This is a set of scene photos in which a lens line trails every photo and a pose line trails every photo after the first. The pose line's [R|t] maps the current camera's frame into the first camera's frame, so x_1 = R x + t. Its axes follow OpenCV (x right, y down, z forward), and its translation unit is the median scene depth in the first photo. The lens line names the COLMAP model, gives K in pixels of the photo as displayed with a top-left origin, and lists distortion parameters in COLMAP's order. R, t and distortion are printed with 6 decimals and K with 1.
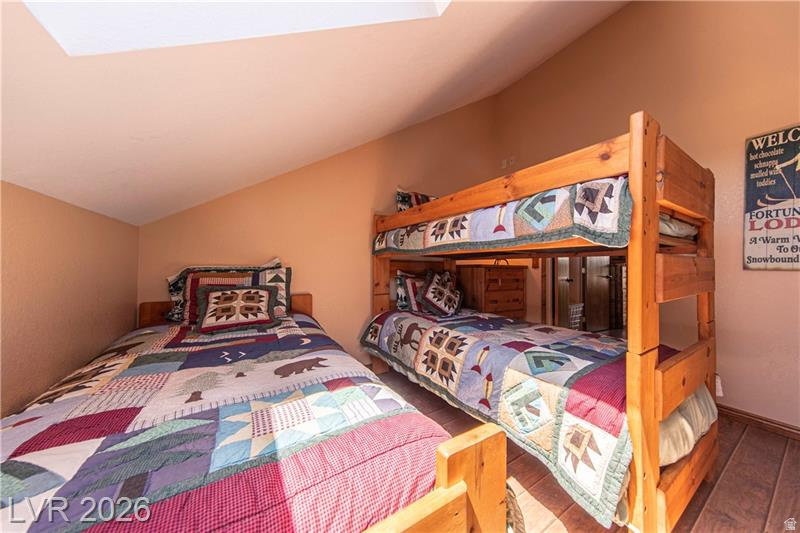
lens RADIAL K [[254.5, 0, 399.0], [0, 254.5, 265.9], [0, 0, 1]] dist [0.010425, -0.000003]
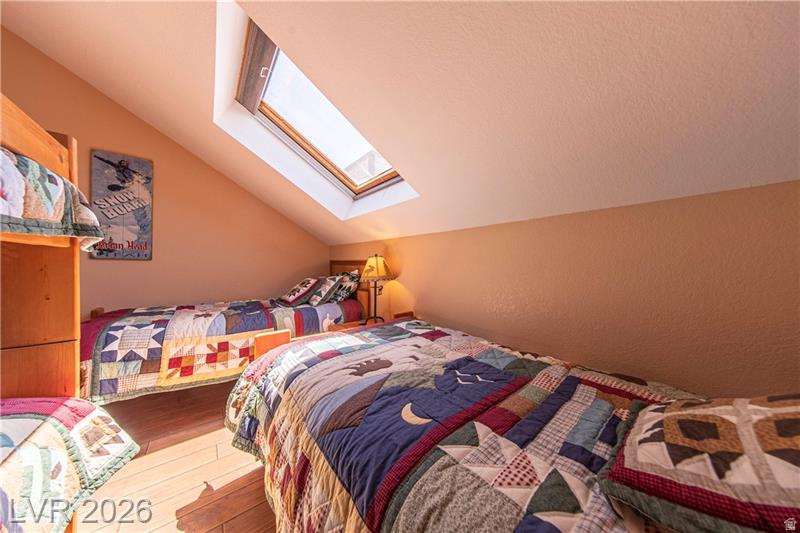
lens RADIAL K [[254.5, 0, 398.8], [0, 254.5, 265.8], [0, 0, 1]] dist [0.010425, -0.000003]
pose [[-0.994716, -0.002263, -0.102636, -0.400387], [-0.001894, 0.999991, -0.003692, -0.008016], [0.102644, -0.003478, -0.994712, 2.100007]]
